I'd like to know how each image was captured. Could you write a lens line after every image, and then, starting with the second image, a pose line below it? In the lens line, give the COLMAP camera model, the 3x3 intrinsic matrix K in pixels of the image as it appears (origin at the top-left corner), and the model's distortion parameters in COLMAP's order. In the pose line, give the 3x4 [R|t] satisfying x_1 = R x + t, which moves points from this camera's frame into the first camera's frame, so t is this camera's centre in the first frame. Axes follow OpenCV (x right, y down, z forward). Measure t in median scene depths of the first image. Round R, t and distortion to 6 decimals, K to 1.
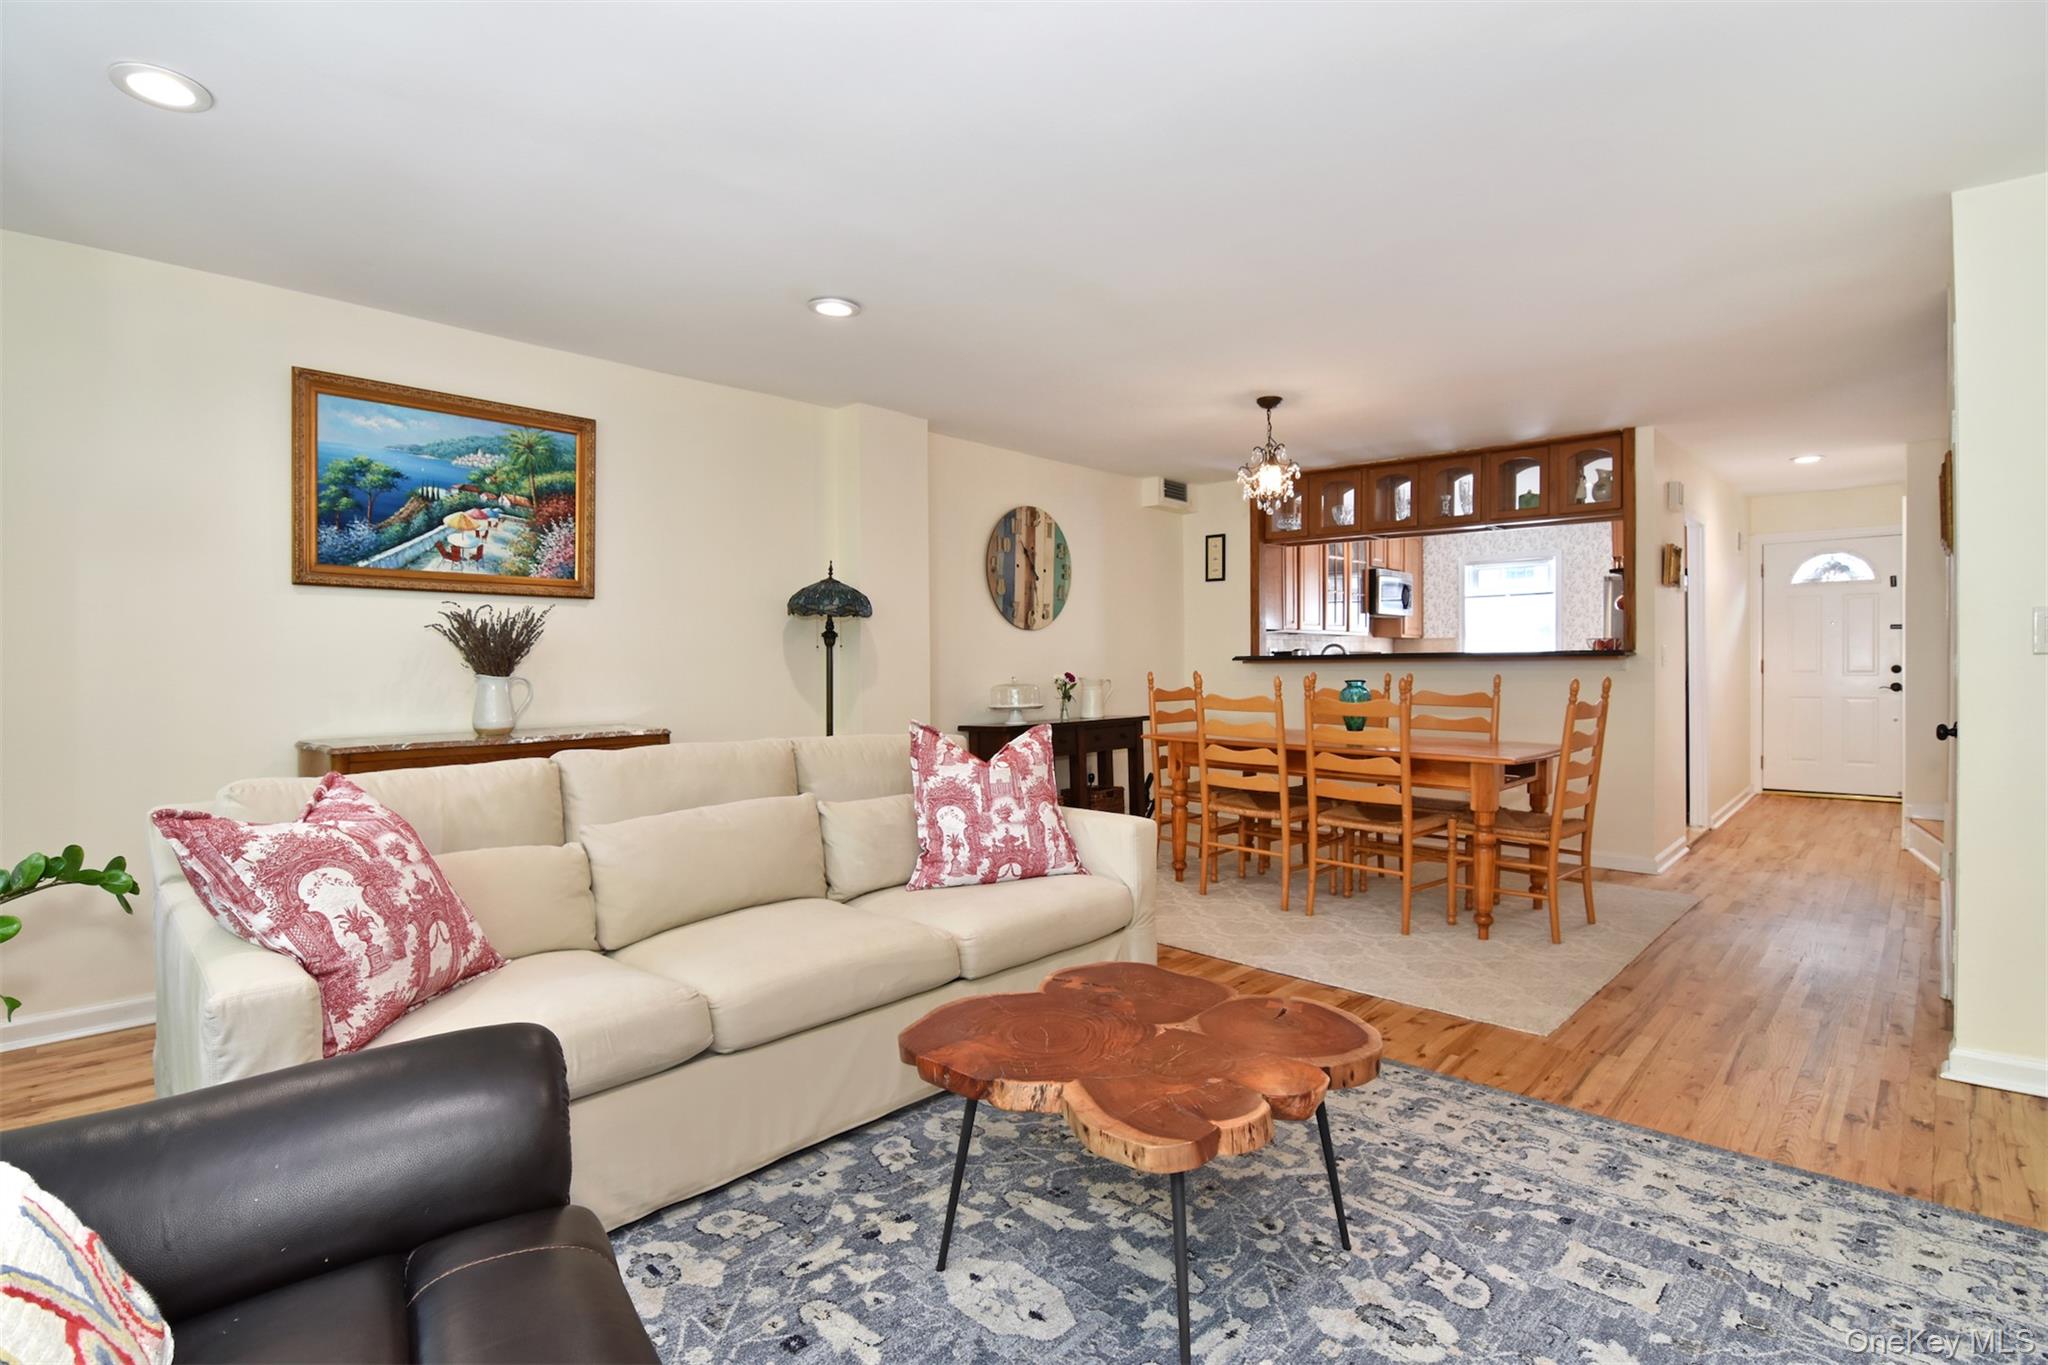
lens RADIAL K [[982.5, 0, 1023.3], [0, 982.5, 670.7], [0, 0, 1]] dist [-0.016637, -0.000873]
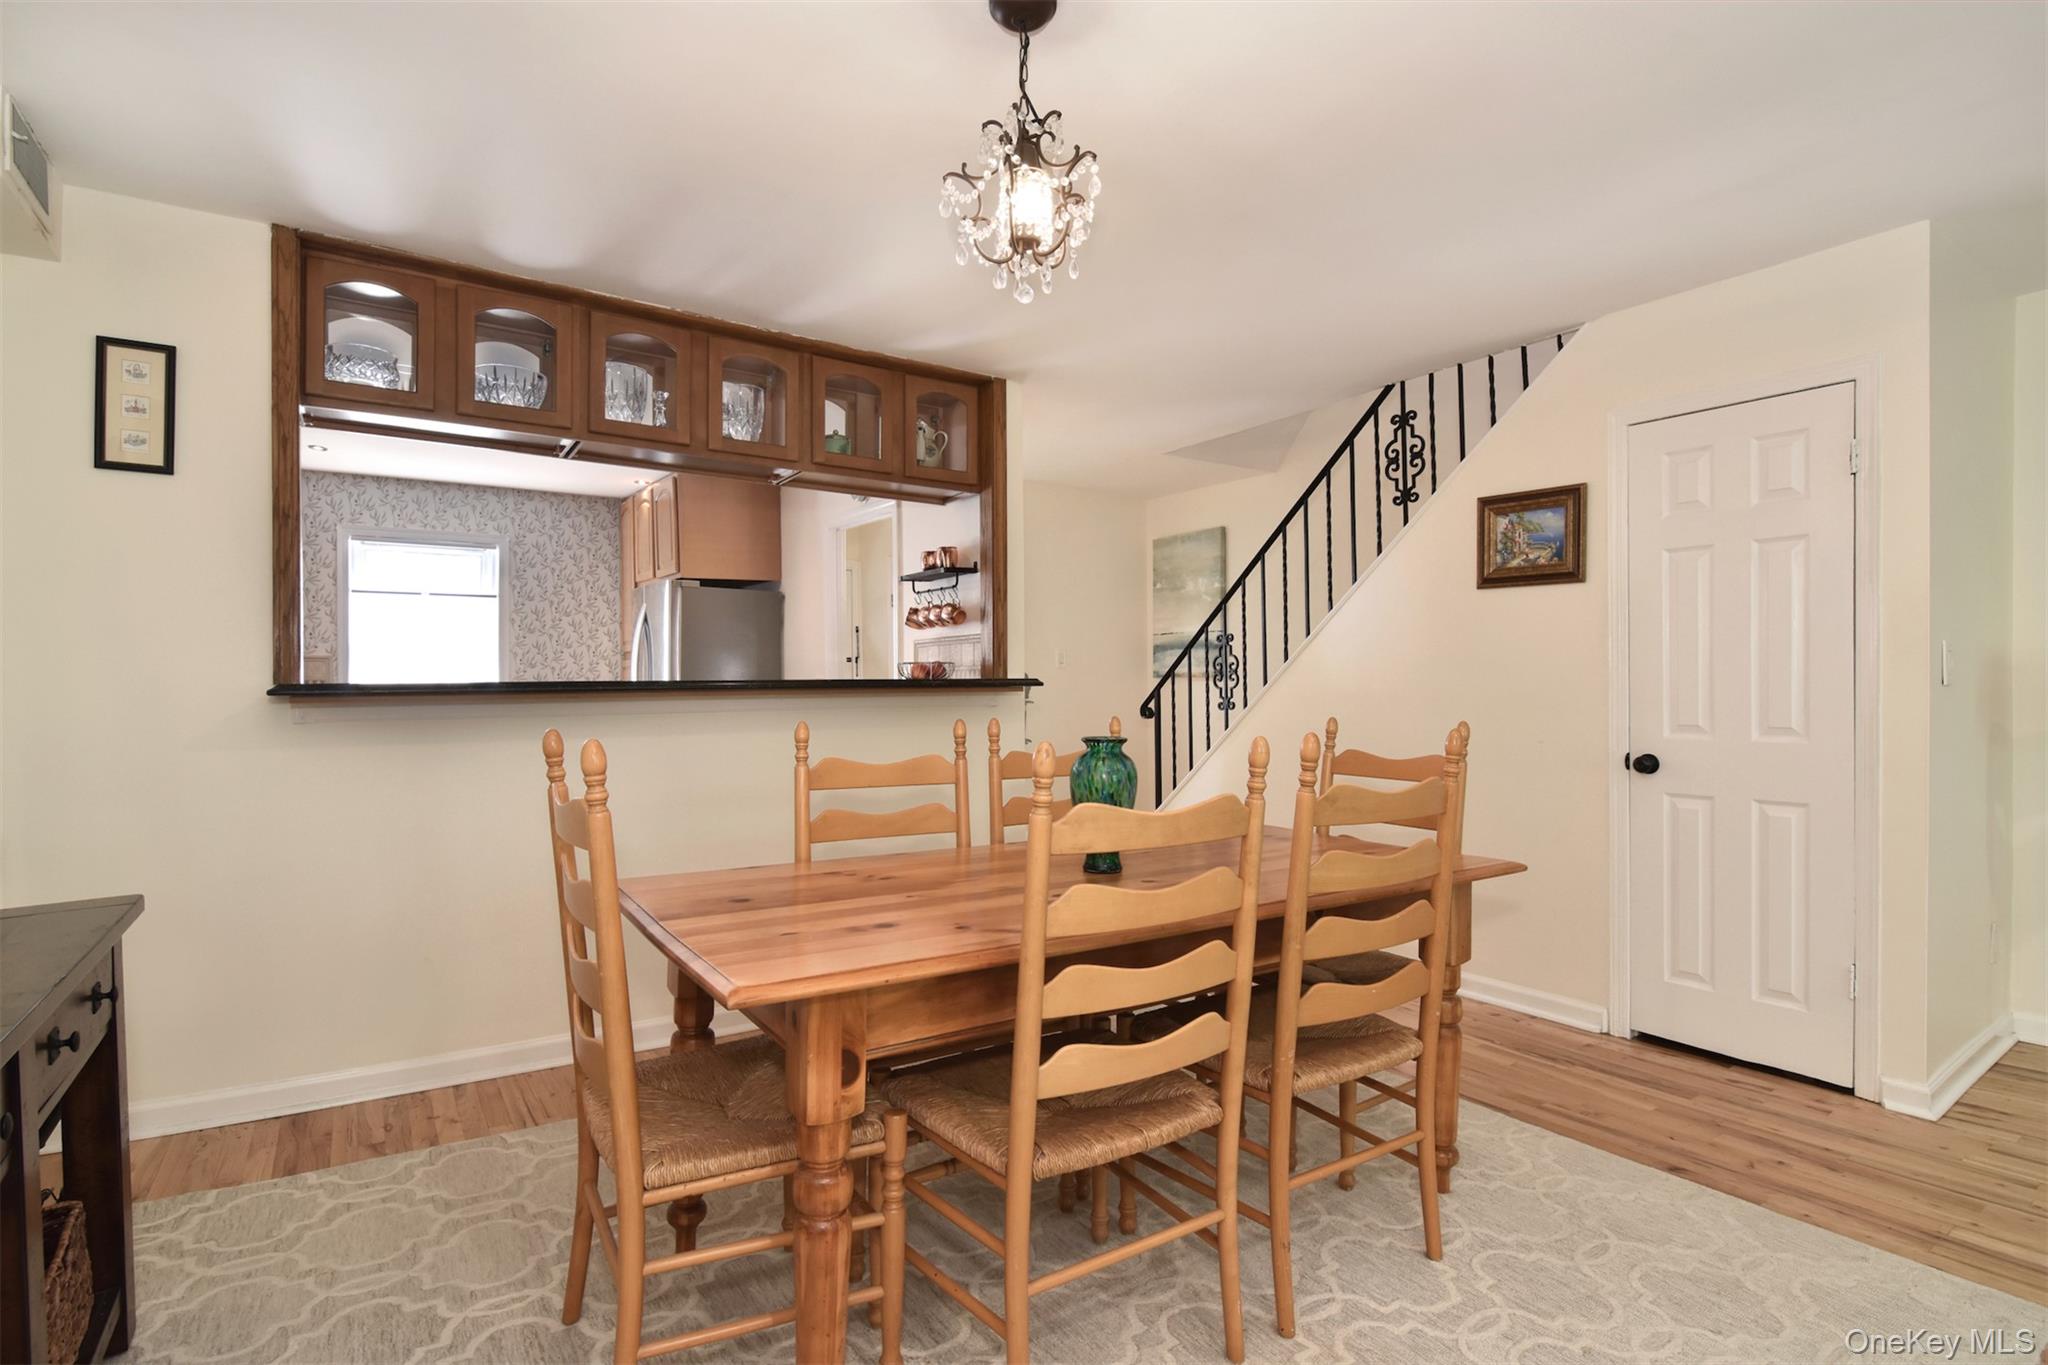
lens RADIAL K [[992.3, 0, 1026.6], [0, 992.3, 673.4], [0, 0, 1]] dist [-0.003440, -0.011724]
pose [[0.225301, 0.018551, 0.974113, -0.143054], [0.011207, 0.999703, -0.021630, -0.012801], [-0.974225, 0.015790, 0.225026, 1.143955]]
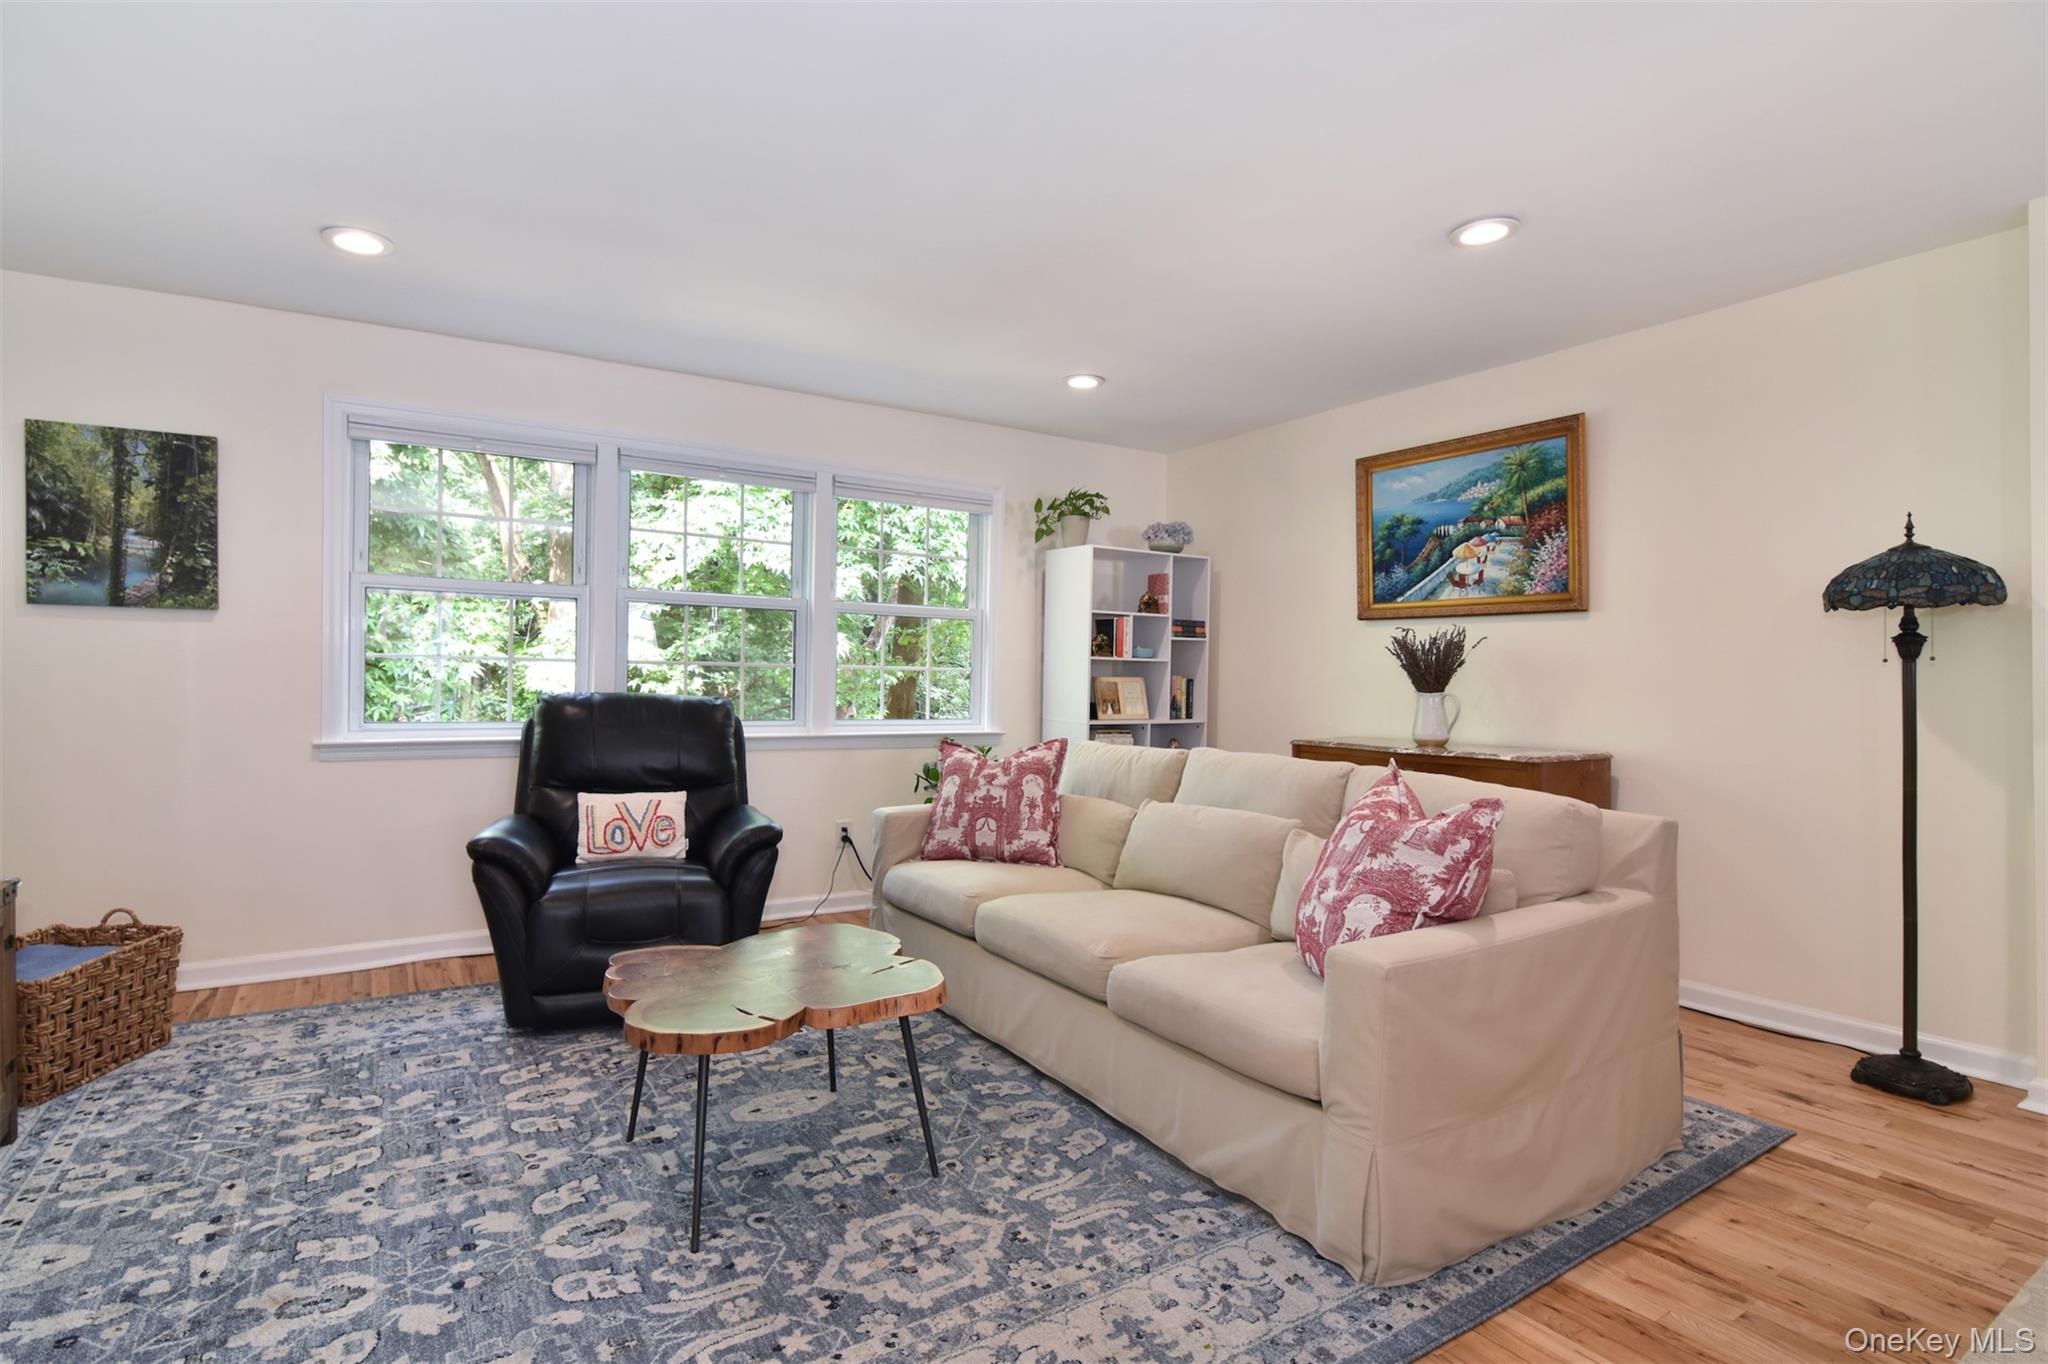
lens RADIAL K [[1020.9, 0, 1038.6], [0, 1020.9, 677.3], [0, 0, 1]] dist [-0.004759, -0.005290]
pose [[-0.236073, 0.005738, -0.971718, 0.625998], [-0.014757, 0.999846, 0.009490, -0.014460], [0.971623, 0.016580, -0.235952, 0.775626]]
